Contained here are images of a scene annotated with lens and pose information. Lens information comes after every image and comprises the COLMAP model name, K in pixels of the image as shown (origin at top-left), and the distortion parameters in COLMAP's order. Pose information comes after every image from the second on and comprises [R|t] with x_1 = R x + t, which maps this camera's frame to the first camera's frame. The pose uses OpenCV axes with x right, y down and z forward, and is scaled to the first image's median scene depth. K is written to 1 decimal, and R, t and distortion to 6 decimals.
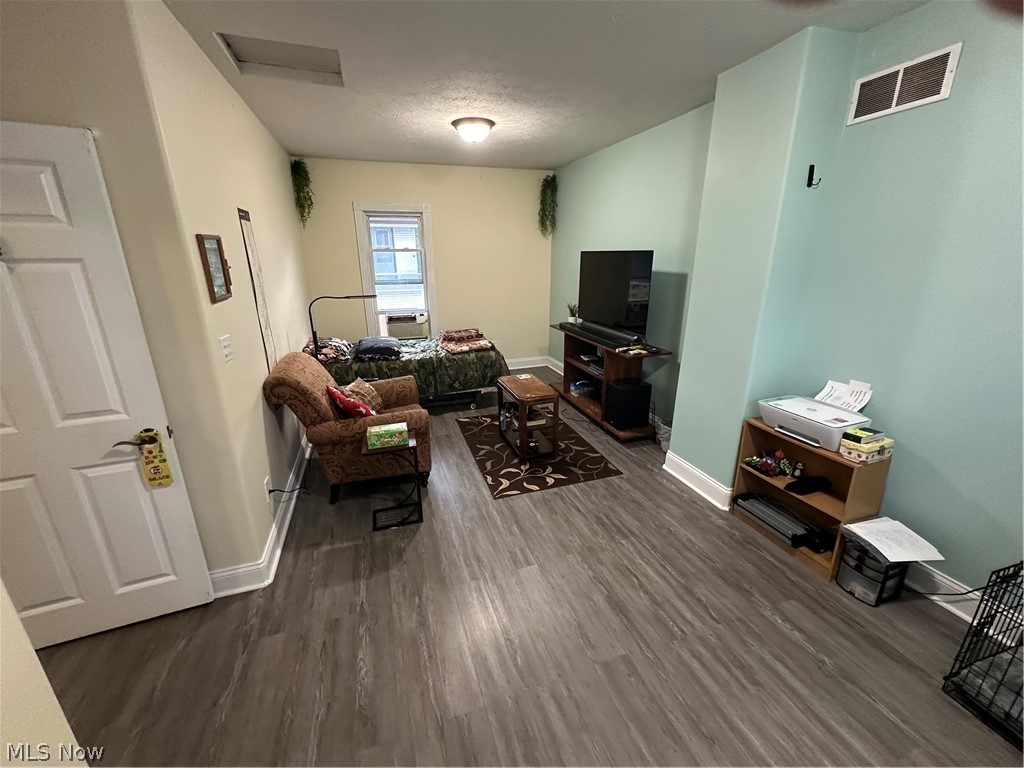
lens RADIAL K [[411.3, 0, 512.9], [0, 411.3, 383.3], [0, 0, 1]] dist [-0.002597, 0.000180]
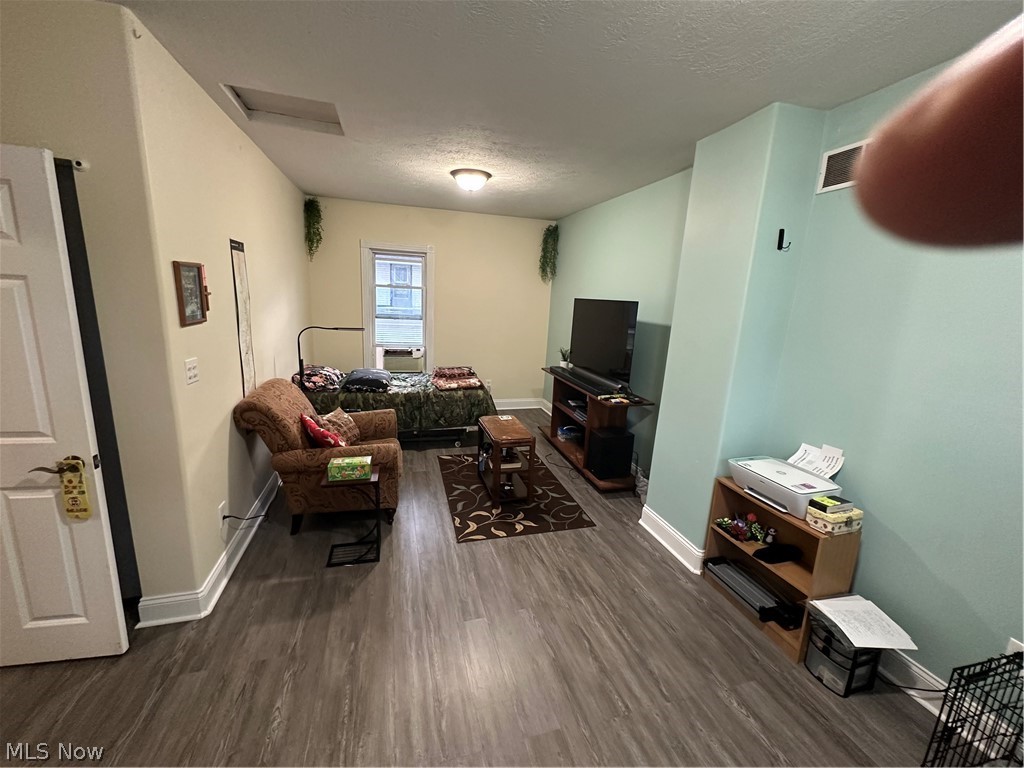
lens RADIAL K [[411.3, 0, 513.2], [0, 411.3, 382.6], [0, 0, 1]] dist [-0.002597, 0.000180]
pose [[0.997381, 0.065042, -0.031647, 0.105886], [-0.067811, 0.993052, -0.096175, -0.009225], [0.025172, 0.098069, 0.994861, 0.005994]]
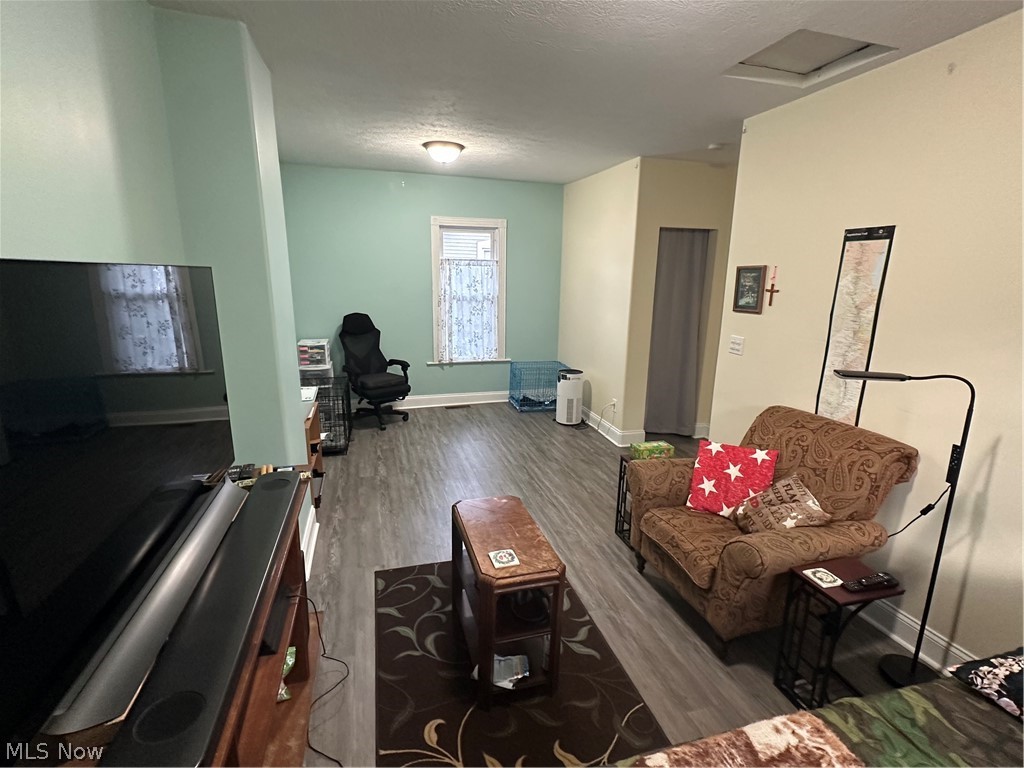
lens RADIAL K [[479.8, 0, 510.6], [0, 479.8, 381.3], [0, 0, 1]] dist [-0.001349, -0.000058]
pose [[-0.999137, -0.018822, 0.037029, 0.005160], [0.002322, 0.864743, 0.502209, -0.635884], [-0.041473, 0.501862, -0.863953, 1.992444]]
